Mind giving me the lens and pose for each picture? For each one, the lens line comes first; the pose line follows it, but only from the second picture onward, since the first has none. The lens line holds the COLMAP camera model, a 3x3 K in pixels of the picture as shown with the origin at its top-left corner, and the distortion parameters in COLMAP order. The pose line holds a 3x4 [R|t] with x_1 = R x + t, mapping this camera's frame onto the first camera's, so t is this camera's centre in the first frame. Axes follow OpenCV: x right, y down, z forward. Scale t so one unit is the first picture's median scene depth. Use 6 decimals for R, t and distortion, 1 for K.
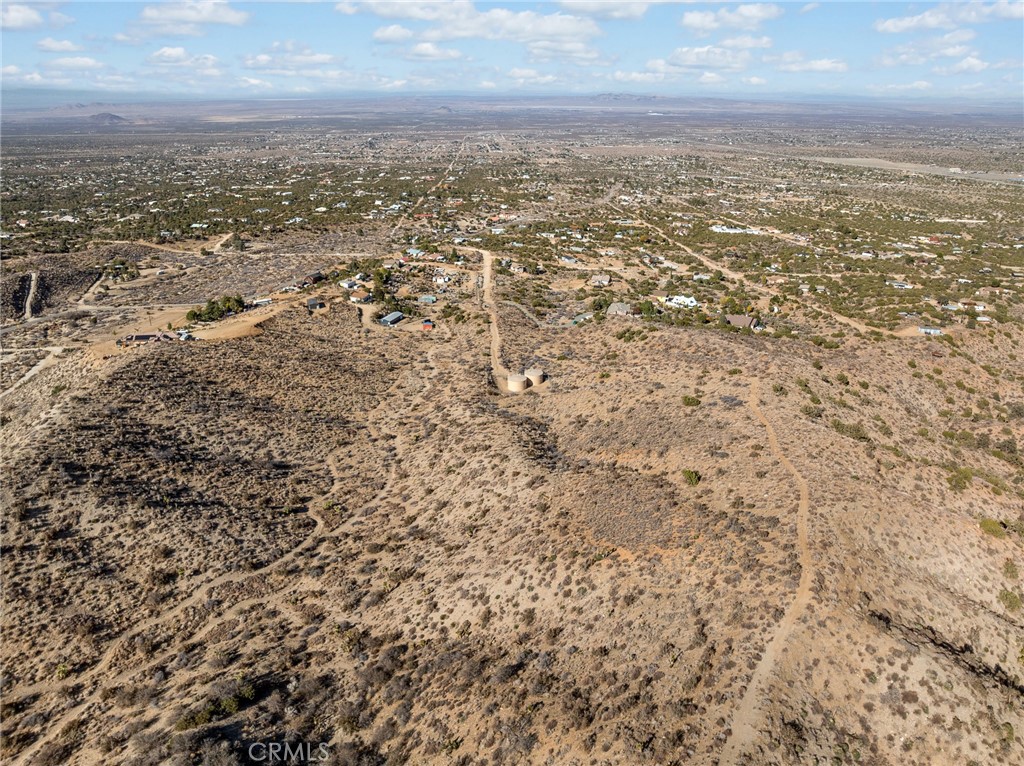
lens RADIAL K [[722.7, 0, 517.8], [0, 722.7, 379.2], [0, 0, 1]] dist [-0.051285, 0.018231]
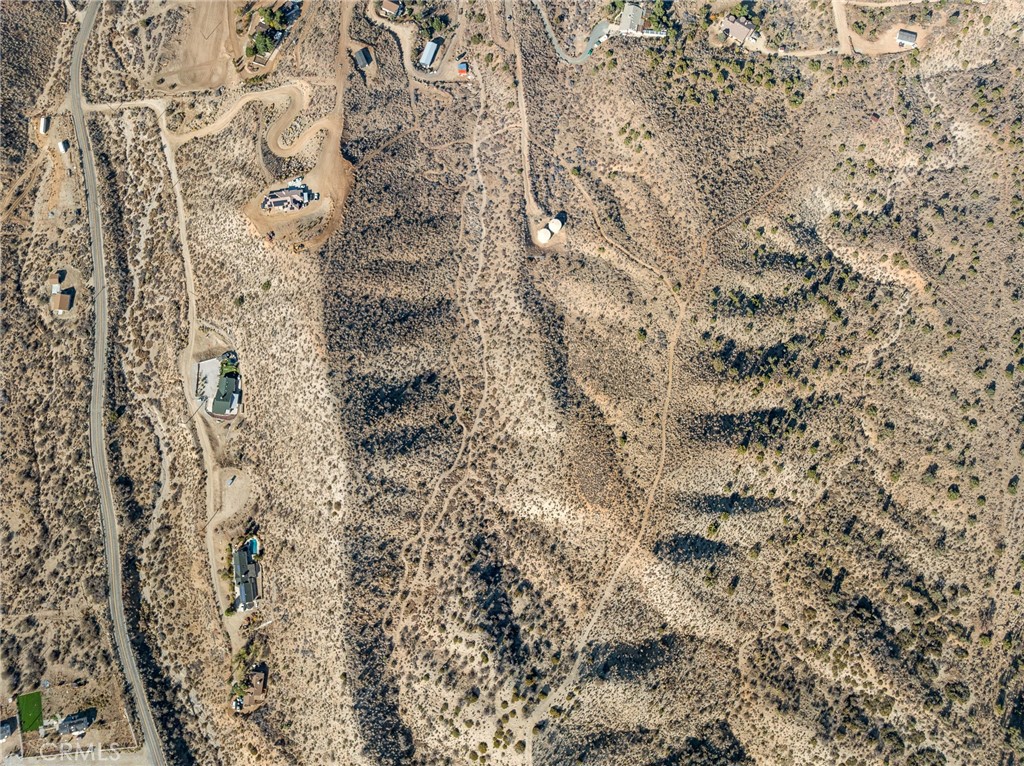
lens RADIAL K [[722.7, 0, 517.8], [0, 722.7, 379.2], [0, 0, 1]] dist [-0.051285, 0.018231]
pose [[0.999859, -0.016771, -0.000928, -0.067022], [0.009180, 0.499372, 0.866339, -1.290157], [-0.014066, -0.866226, 0.499455, -0.020012]]
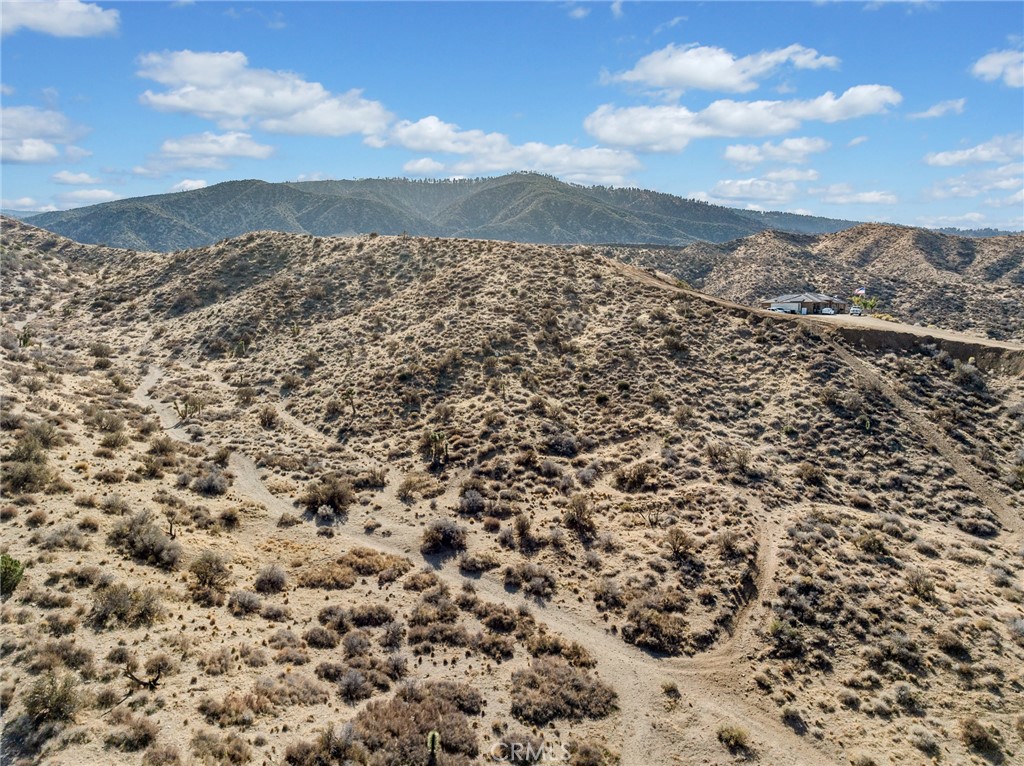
lens RADIAL K [[722.3, 0, 512.0], [0, 722.3, 383.0], [0, 0, 1]] dist [-0.060771, 0.036182]
pose [[-0.731130, 0.064561, -0.679177, -0.038831], [-0.258121, 0.895334, 0.362974, -0.157149], [0.631524, 0.440691, -0.637941, 1.414975]]
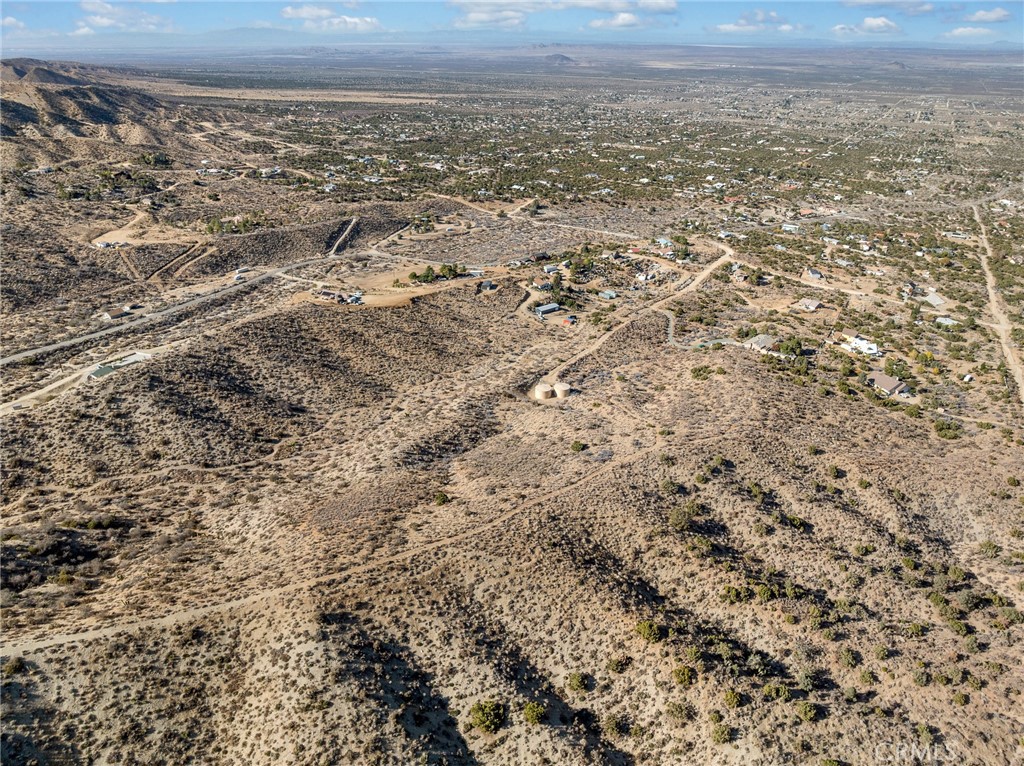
lens RADIAL K [[722.7, 0, 517.8], [0, 722.7, 379.2], [0, 0, 1]] dist [-0.051285, 0.018231]
pose [[0.847541, 0.236426, -0.475160, 0.575088], [-0.205230, 0.971647, 0.117397, -0.159944], [0.489443, -0.001981, 0.872033, -0.046907]]
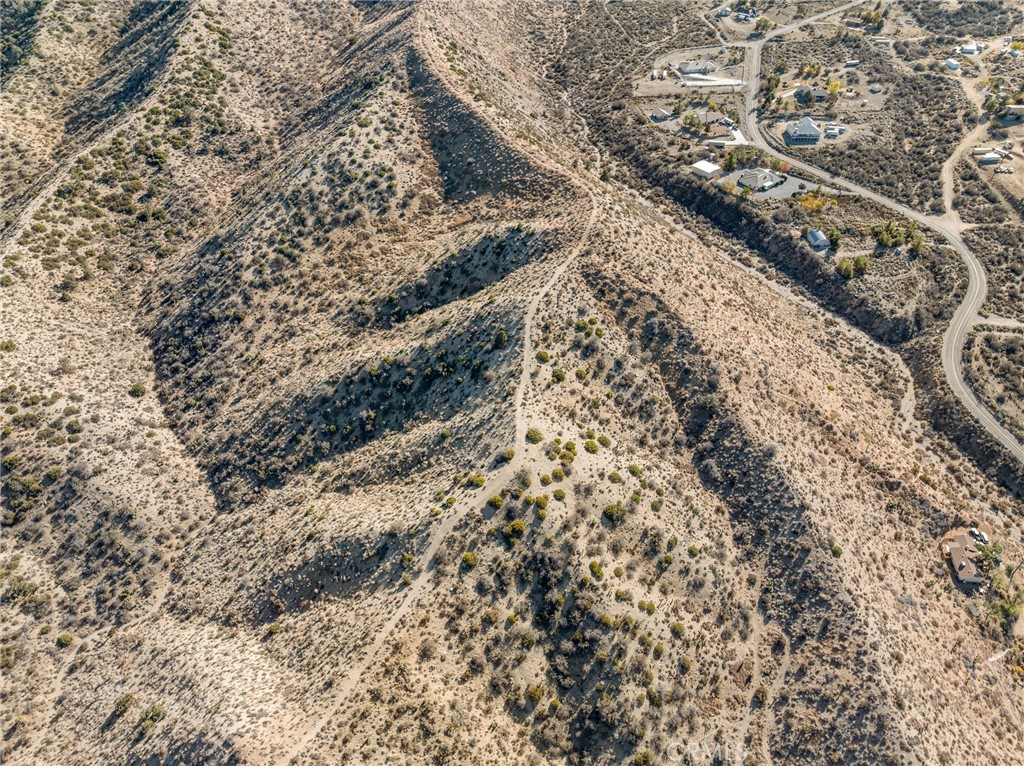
lens RADIAL K [[722.7, 0, 517.8], [0, 722.7, 379.2], [0, 0, 1]] dist [-0.051285, 0.018231]
pose [[-0.999992, -0.002294, 0.003255, -0.058476], [0.001928, 0.436288, 0.899805, -0.595979], [-0.003484, 0.899804, -0.436280, 0.365645]]
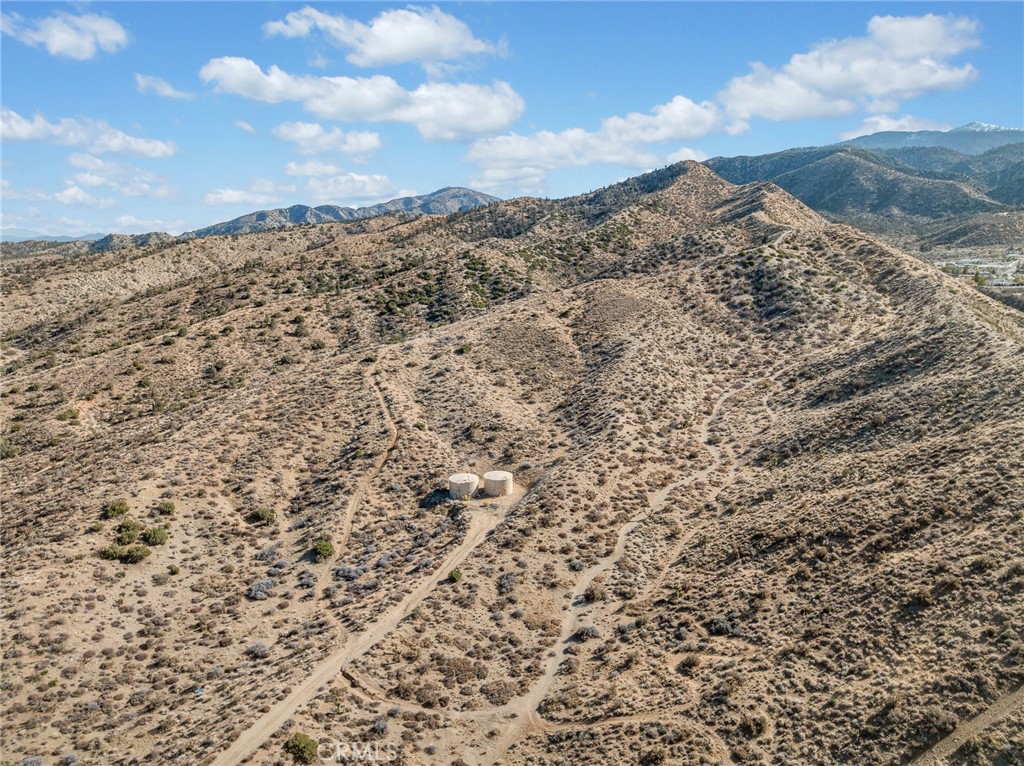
lens RADIAL K [[720.9, 0, 518.0], [0, 720.9, 380.3], [0, 0, 1]] dist [-0.037464, -0.003450]
pose [[-0.879090, -0.096253, 0.466837, -0.345202], [0.180431, 0.839323, 0.512818, -0.446964], [-0.441187, 0.535045, -0.720473, 1.572017]]
